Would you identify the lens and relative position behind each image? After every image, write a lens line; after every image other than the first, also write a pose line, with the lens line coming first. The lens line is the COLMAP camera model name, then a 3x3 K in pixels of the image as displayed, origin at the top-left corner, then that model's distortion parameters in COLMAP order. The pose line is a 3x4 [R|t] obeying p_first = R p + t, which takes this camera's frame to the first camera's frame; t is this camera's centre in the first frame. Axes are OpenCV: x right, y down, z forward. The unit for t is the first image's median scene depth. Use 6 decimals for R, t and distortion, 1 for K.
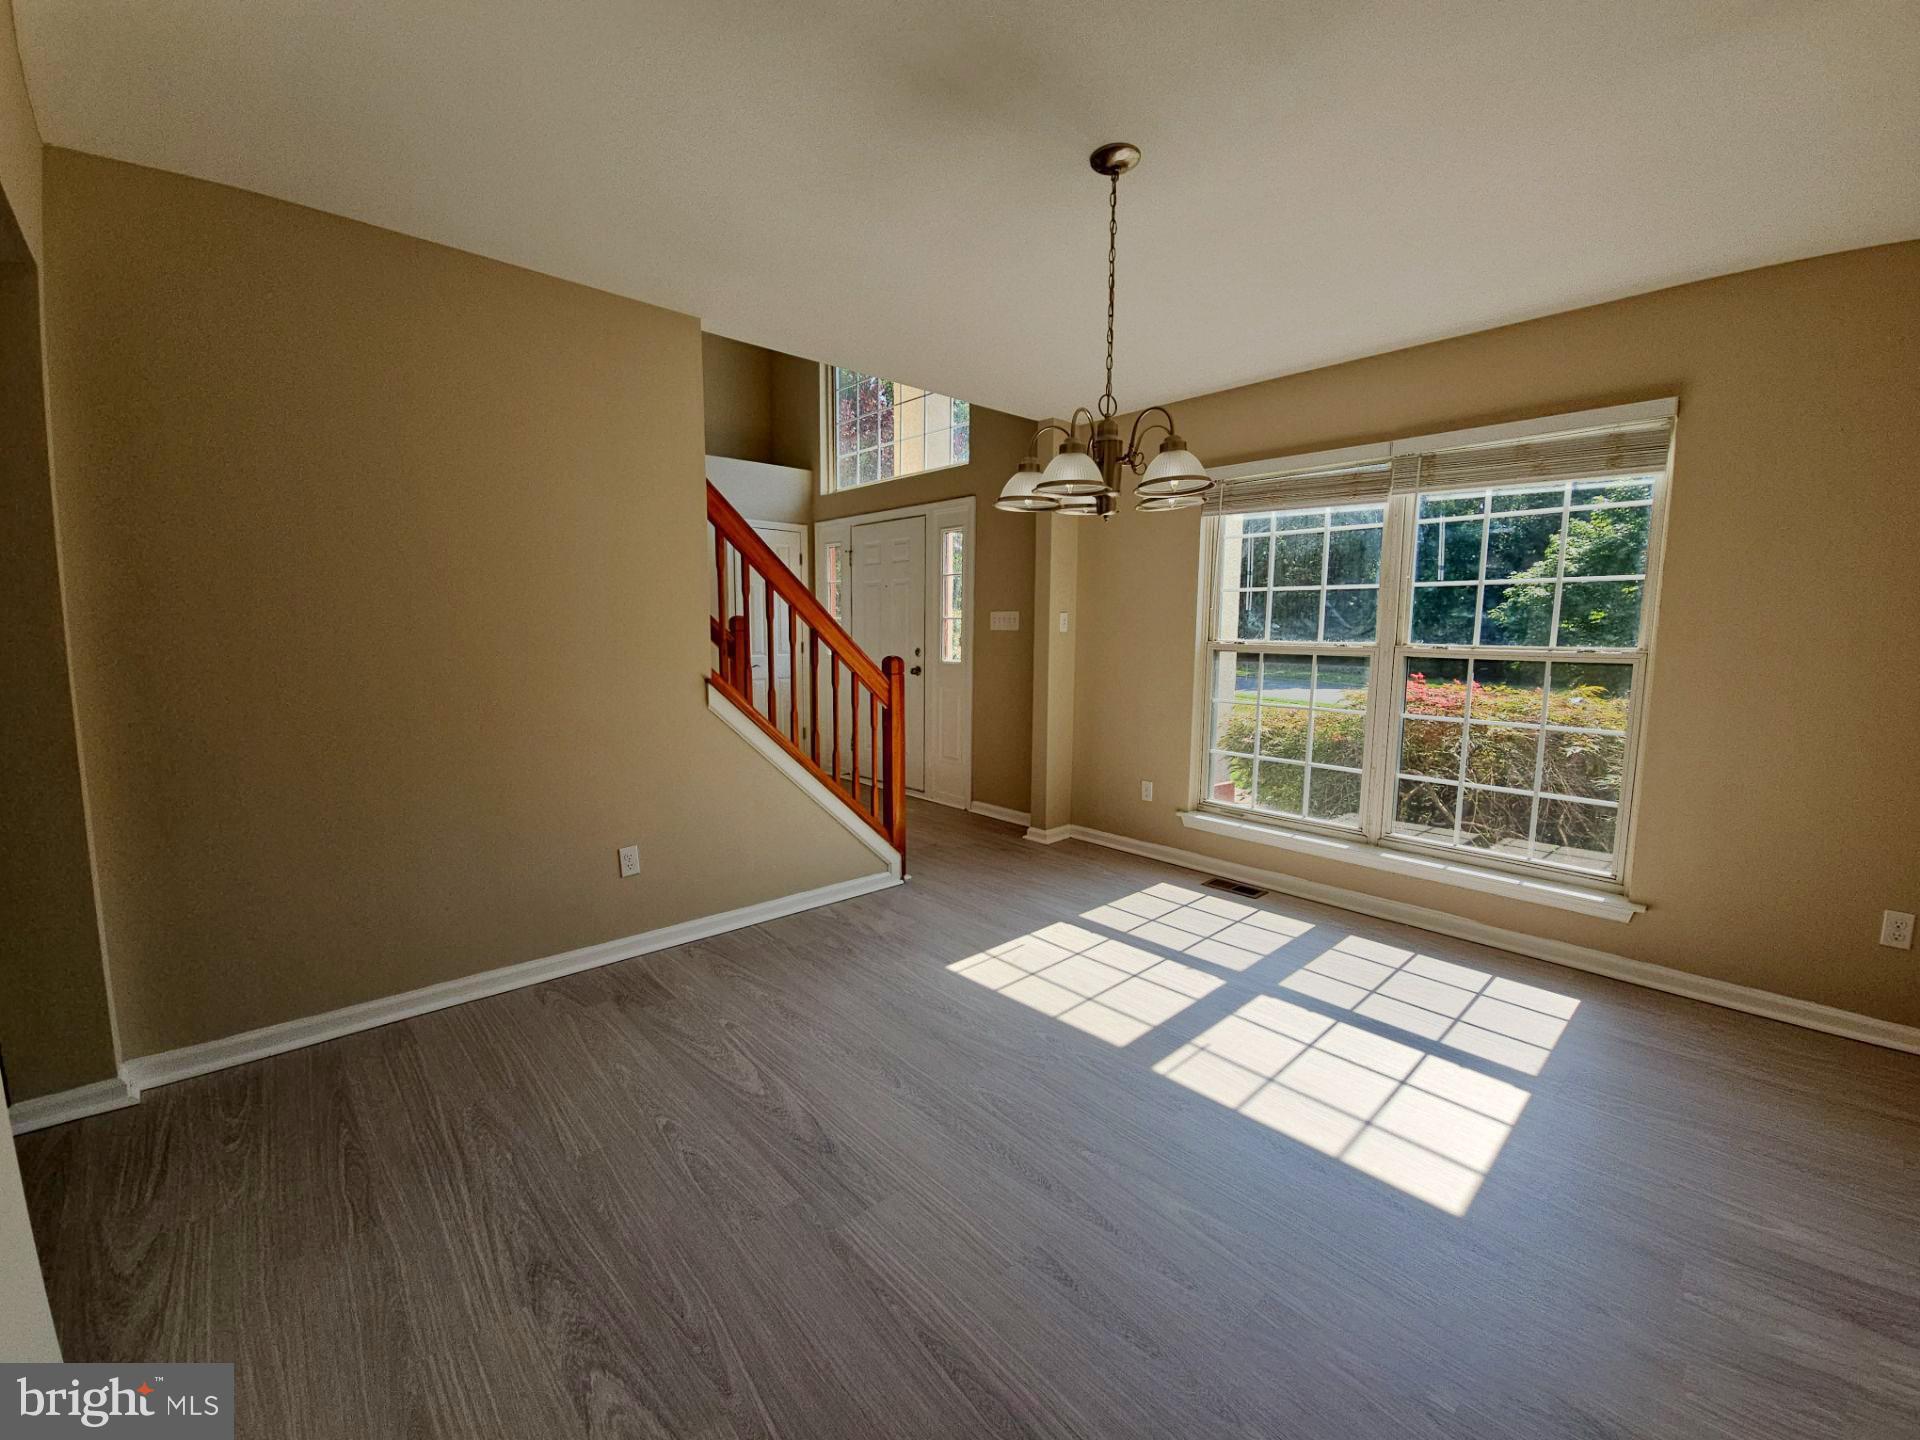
lens RADIAL K [[779.9, 0, 960.0], [0, 779.9, 720.0], [0, 0, 1]] dist [0.013615, 0.000002]
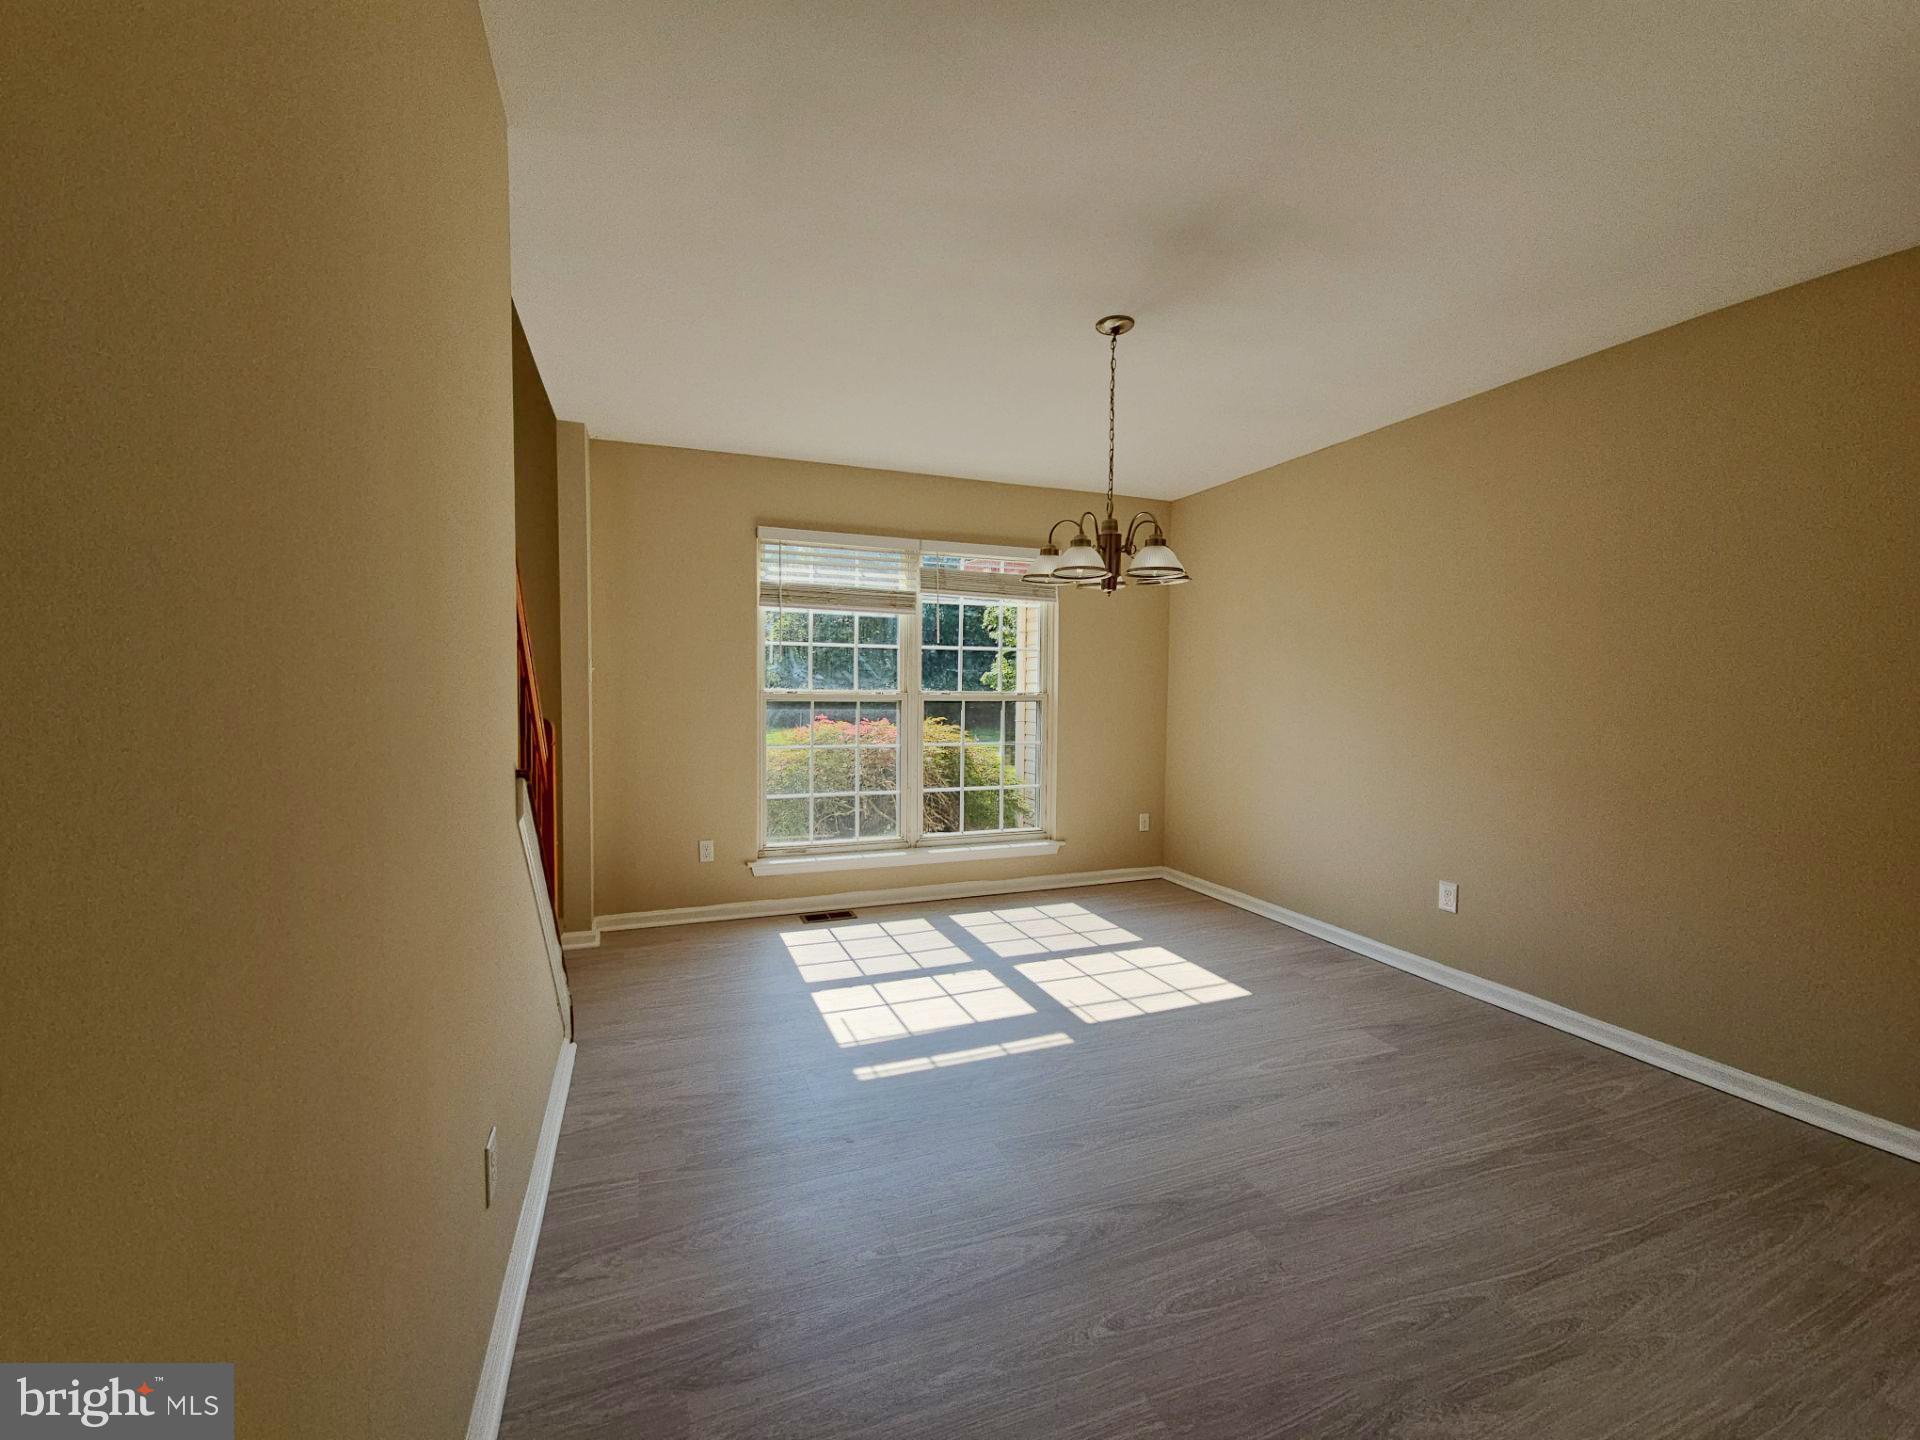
lens RADIAL K [[770.6, 0, 956.8], [0, 770.6, 729.5], [0, 0, 1]] dist [-0.000796, -0.000023]
pose [[0.369042, -0.056783, 0.927676, -0.629439], [0.101883, 0.994588, 0.020348, -0.052871], [-0.923812, 0.087005, 0.372830, 0.465983]]
